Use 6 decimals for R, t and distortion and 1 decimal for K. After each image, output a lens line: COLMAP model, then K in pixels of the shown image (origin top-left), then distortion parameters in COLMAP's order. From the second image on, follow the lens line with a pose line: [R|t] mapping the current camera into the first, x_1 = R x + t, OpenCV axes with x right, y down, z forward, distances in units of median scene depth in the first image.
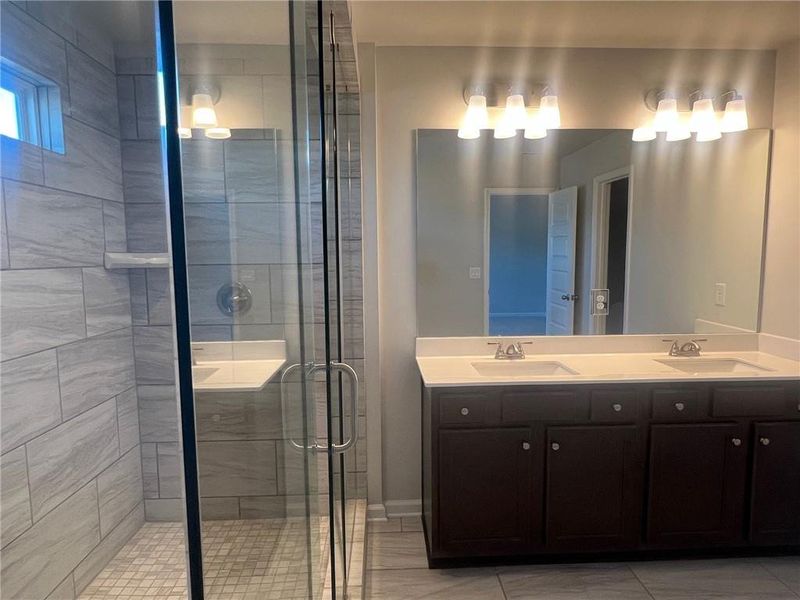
lens RADIAL K [[503.3, 0, 401.6], [0, 503.3, 304.9], [0, 0, 1]] dist [0.000131, -0.001092]
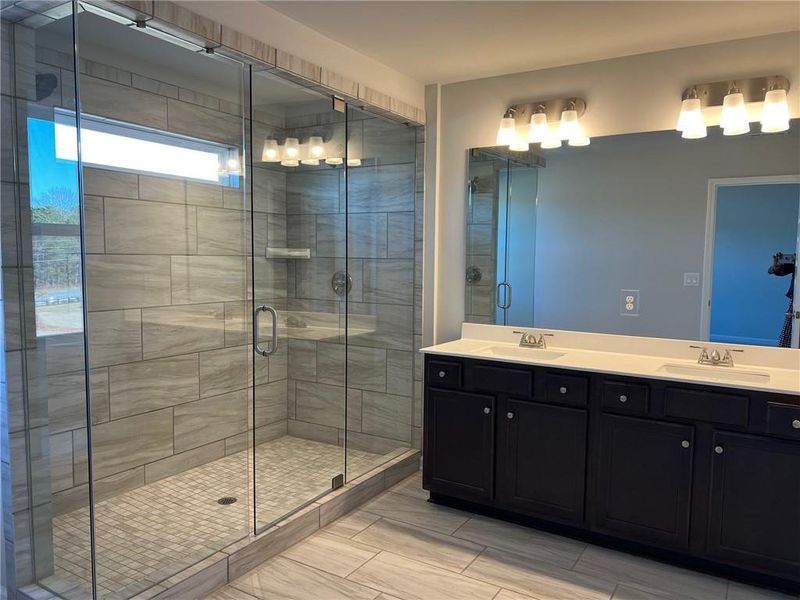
lens RADIAL K [[603.4, 0, 399.5], [0, 603.4, 302.8], [0, 0, 1]] dist [0.083997, -0.093245]
pose [[0.827018, 0.063898, -0.558531, 0.731308], [-0.076660, 0.997057, 0.000558, 0.030635], [0.556923, 0.042356, 0.829483, -0.287166]]
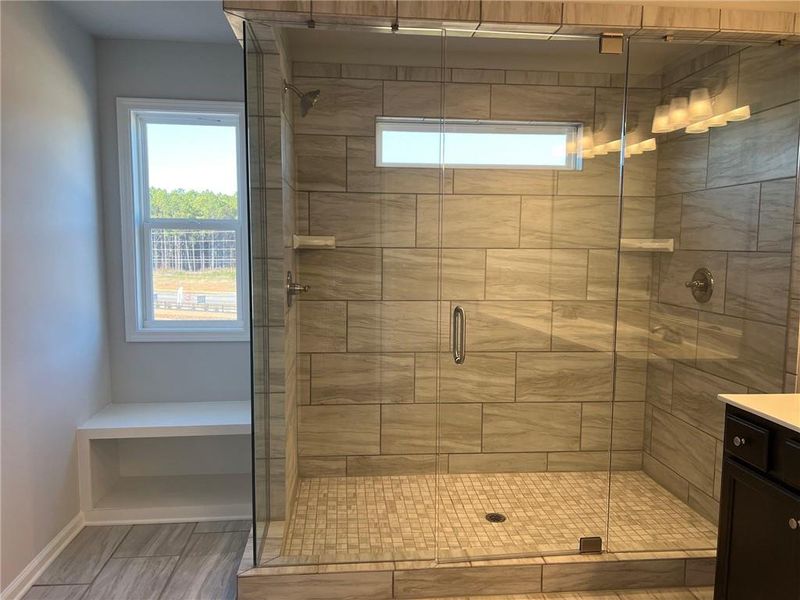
lens RADIAL K [[603.4, 0, 399.5], [0, 603.4, 302.8], [0, 0, 1]] dist [0.083997, -0.093245]
pose [[0.054095, 0.109282, -0.992538, 0.853184], [-0.107786, 0.988824, 0.102999, -0.037496], [0.992701, 0.101410, 0.065269, 0.324683]]
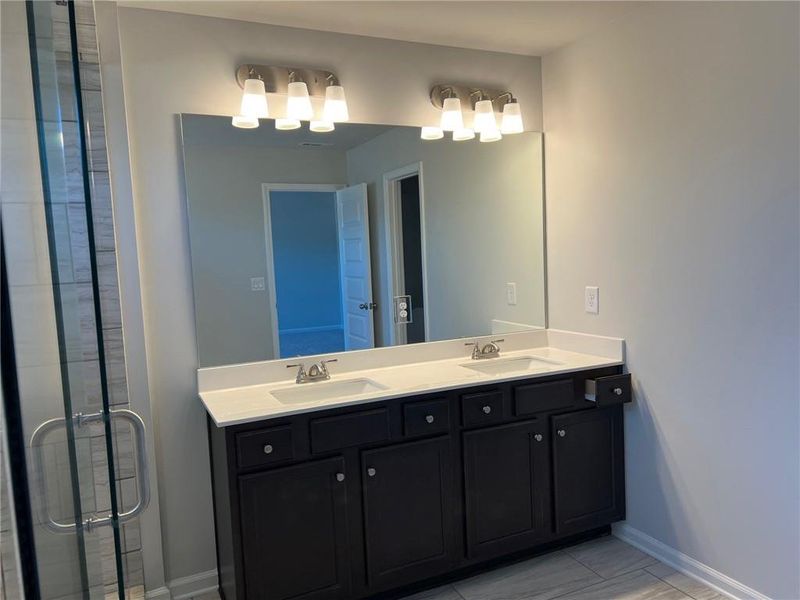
lens RADIAL K [[603.4, 0, 399.5], [0, 603.4, 302.8], [0, 0, 1]] dist [0.083997, -0.093245]
pose [[0.923563, -0.063850, 0.378093, -0.036383], [0.074221, 0.997158, -0.012904, -0.004379], [-0.376195, 0.039980, 0.925678, -0.039189]]
